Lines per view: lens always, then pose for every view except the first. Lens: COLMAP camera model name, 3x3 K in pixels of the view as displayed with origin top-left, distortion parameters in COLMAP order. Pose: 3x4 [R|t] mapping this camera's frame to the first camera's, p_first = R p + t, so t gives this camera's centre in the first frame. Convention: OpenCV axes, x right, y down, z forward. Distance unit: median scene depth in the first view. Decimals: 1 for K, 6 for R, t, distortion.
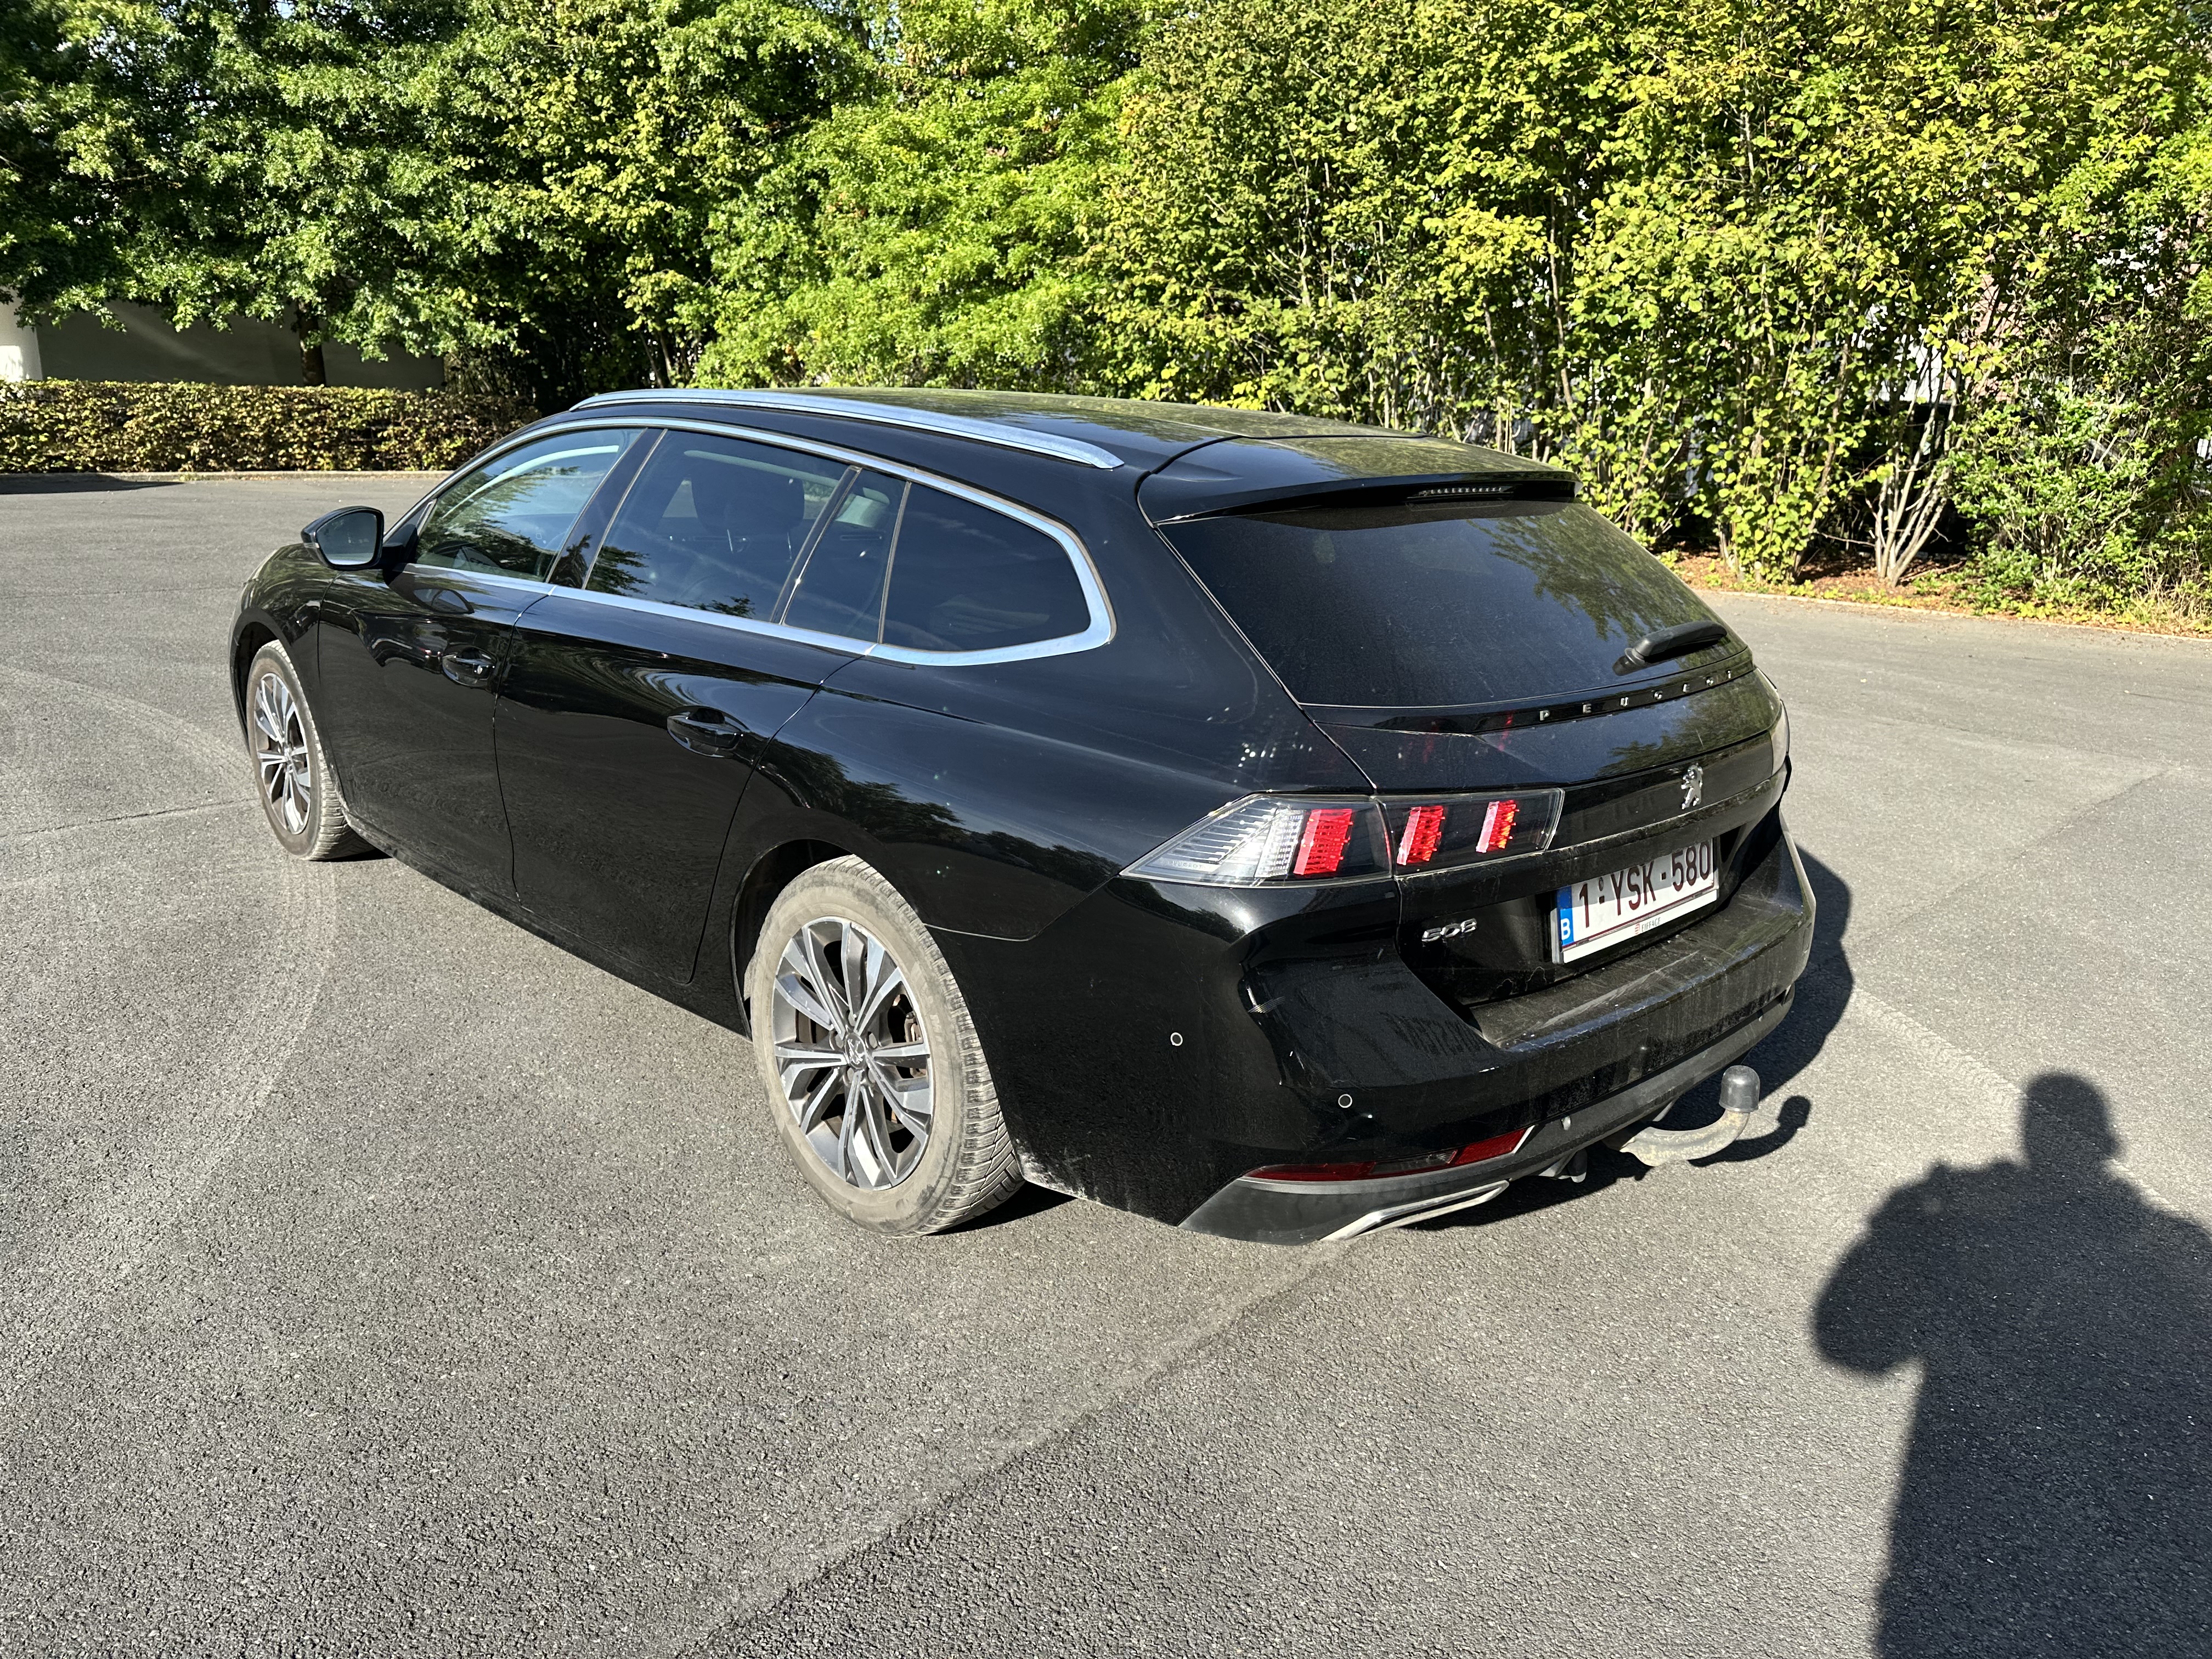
lens RADIAL K [[1563.4, 0, 1100.2], [0, 1563.4, 834.7], [0, 0, 1]] dist [-0.009685, 0.001496]
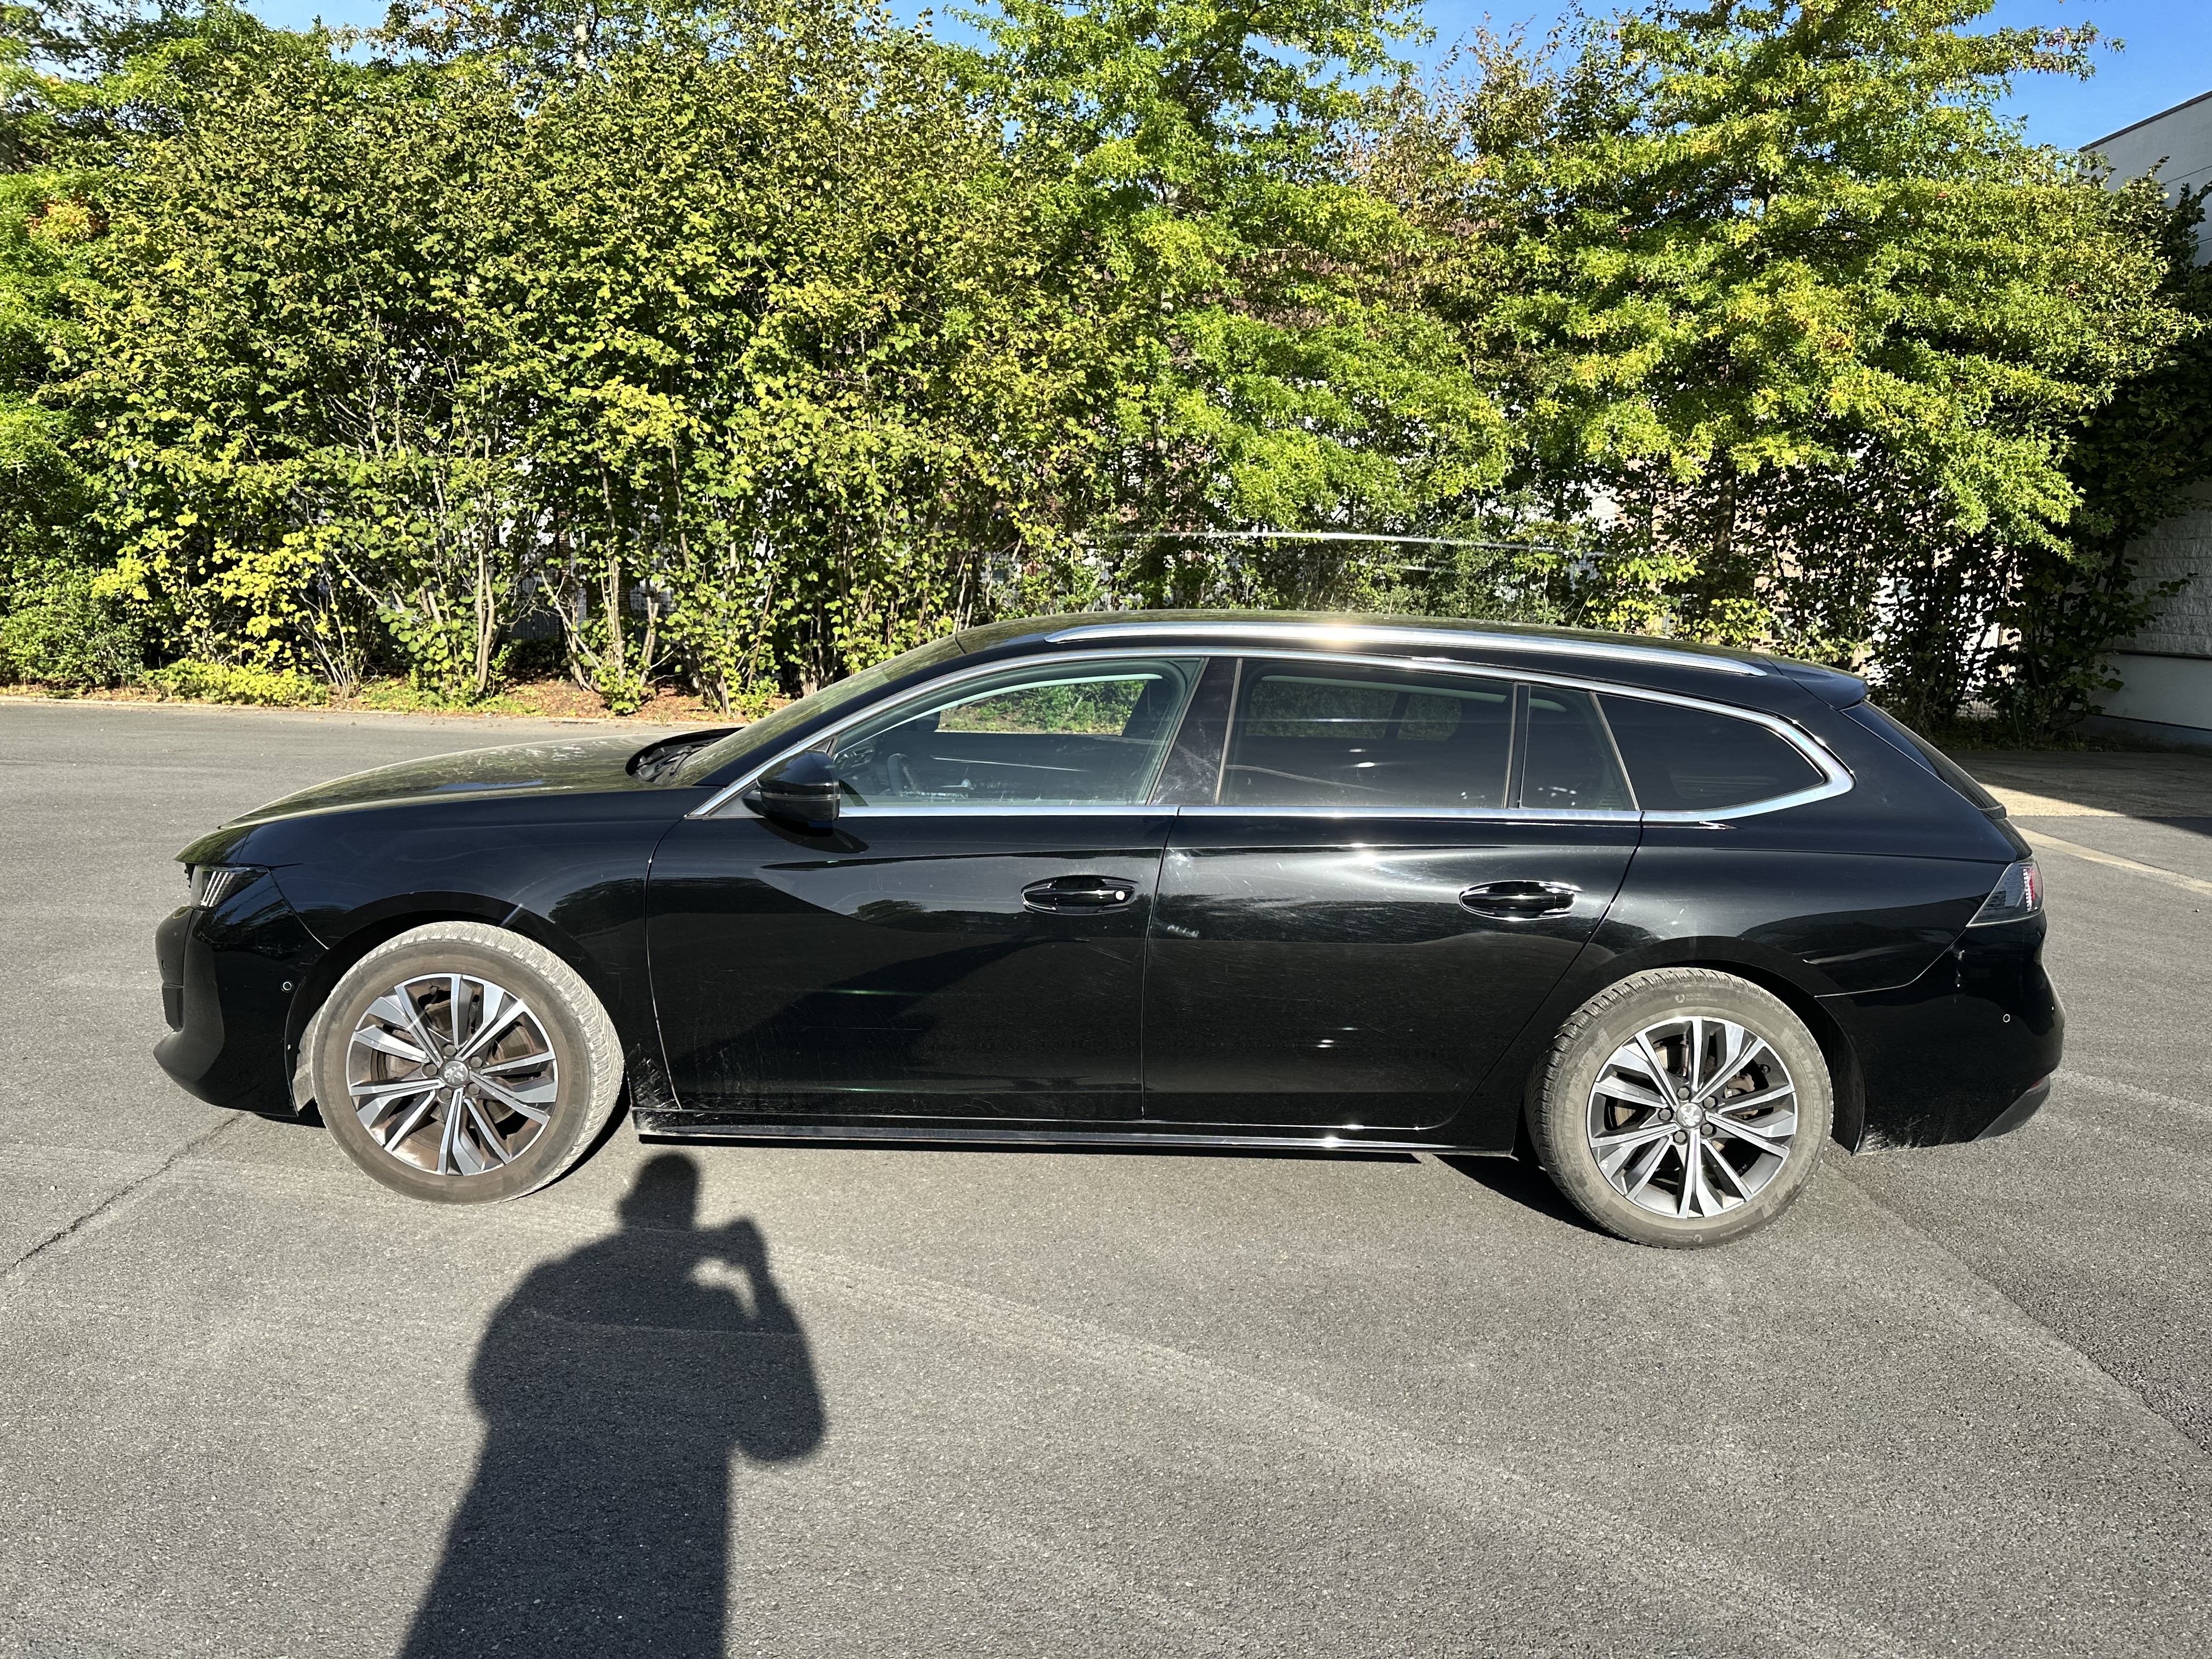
lens RADIAL K [[1557.2, 0, 1103.6], [0, 1557.2, 819.7], [0, 0, 1]] dist [-0.000589, 0.005850]
pose [[0.686994, -0.110443, 0.718221, -0.199586], [0.176490, 0.984147, -0.017482, -0.024355], [-0.704905, 0.138769, 0.695595, 0.056315]]
